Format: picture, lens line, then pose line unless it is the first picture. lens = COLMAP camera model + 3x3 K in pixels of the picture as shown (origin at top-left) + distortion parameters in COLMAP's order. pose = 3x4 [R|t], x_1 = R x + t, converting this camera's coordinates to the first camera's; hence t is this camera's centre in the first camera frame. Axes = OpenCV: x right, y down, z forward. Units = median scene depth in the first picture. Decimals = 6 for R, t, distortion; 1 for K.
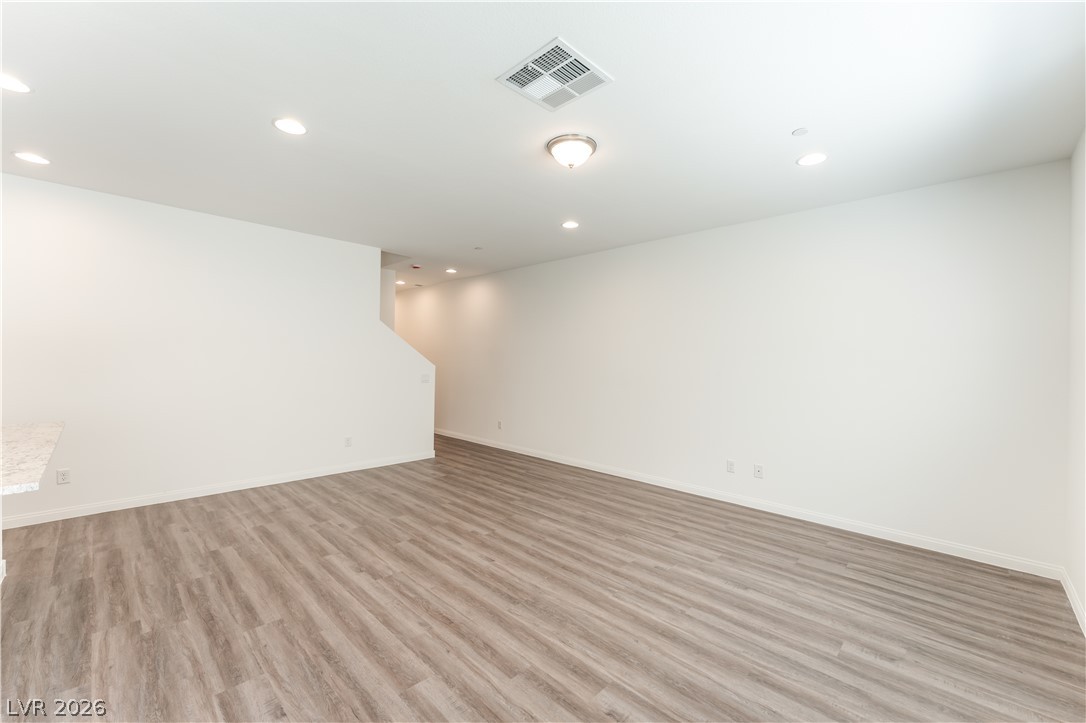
lens RADIAL K [[437.8, 0, 552.1], [0, 437.8, 360.5], [0, 0, 1]] dist [-0.001628, -0.000216]
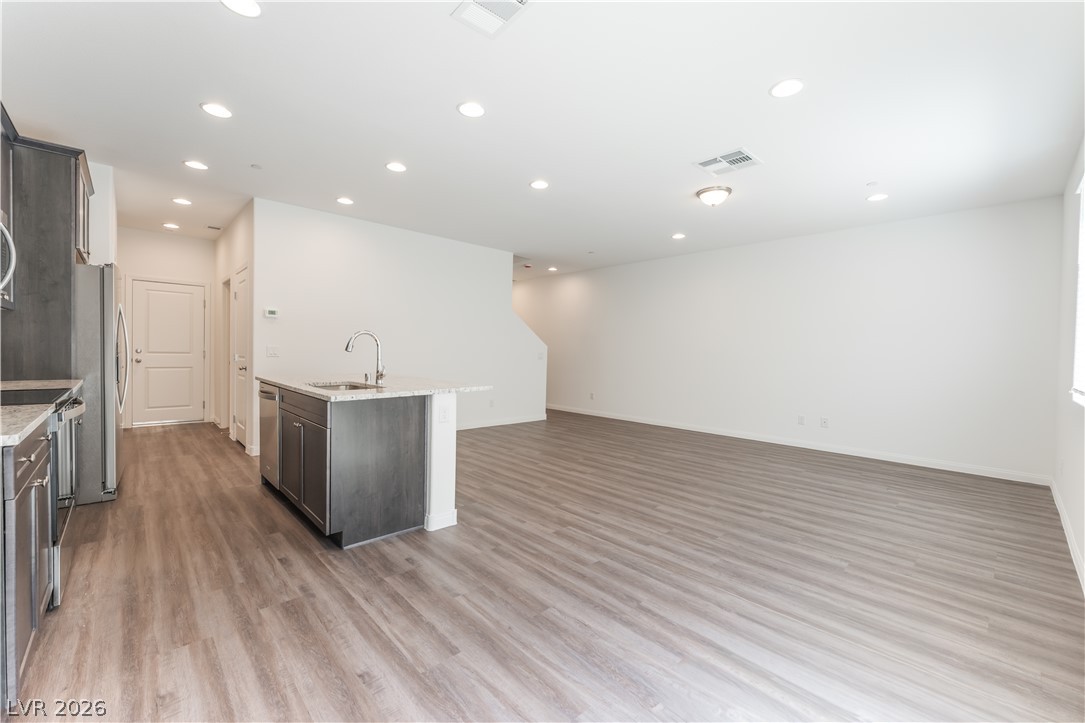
lens RADIAL K [[447.7, 0, 542.5], [0, 447.7, 361.5], [0, 0, 1]] dist [-0.000527, -0.000299]
pose [[0.998793, 0.007032, -0.048609, -0.455431], [-0.006179, 0.999825, 0.017667, 0.069119], [0.048724, -0.017345, 0.998662, -0.567551]]
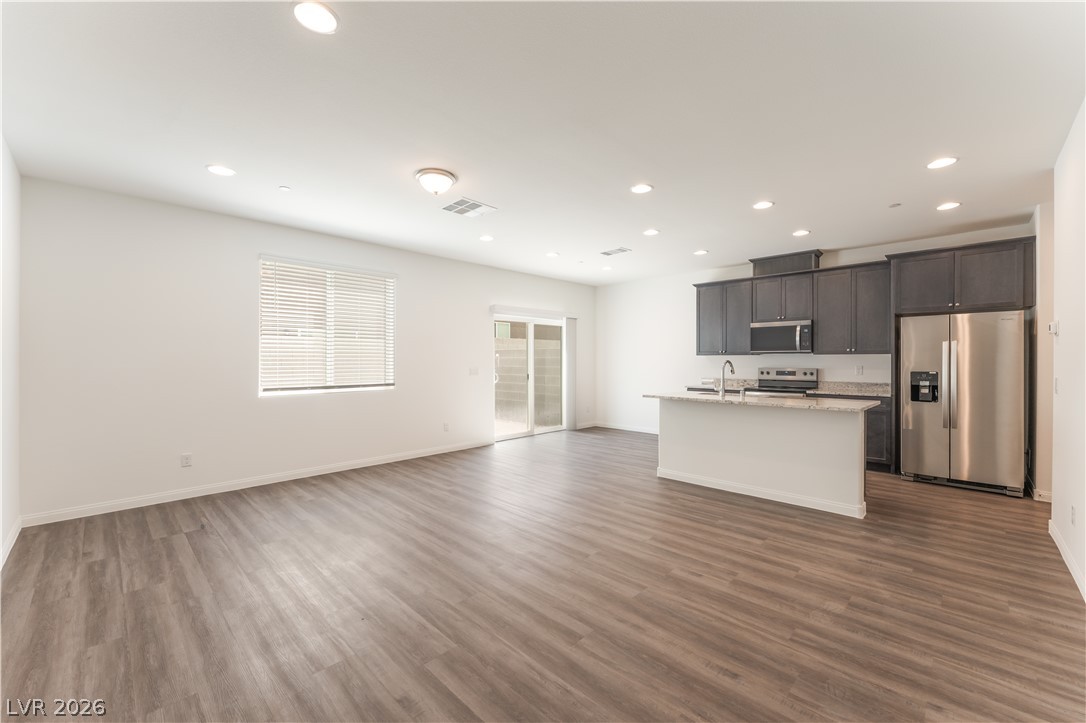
lens RADIAL K [[437.8, 0, 552.1], [0, 437.8, 360.5], [0, 0, 1]] dist [-0.001628, -0.000216]
pose [[-0.999806, -0.015891, 0.011666, -0.300008], [-0.015845, 0.999866, 0.004021, 0.017315], [-0.011728, 0.003835, -0.999924, 2.192534]]
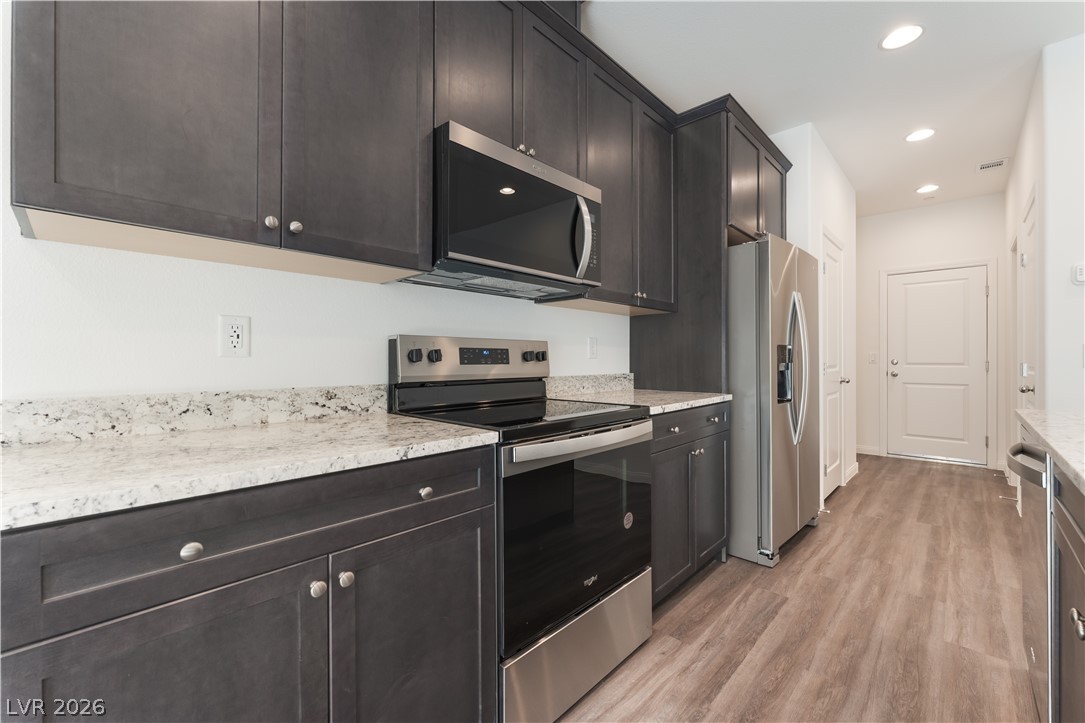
lens RADIAL K [[437.4, 0, 551.6], [0, 437.4, 360.5], [0, 0, 1]] dist [-0.001628, -0.000216]
pose [[0.012086, -0.015690, -0.999804, -0.789473], [-0.001728, 0.999875, -0.015712, 0.088514], [0.999925, 0.001918, 0.012057, 0.064322]]
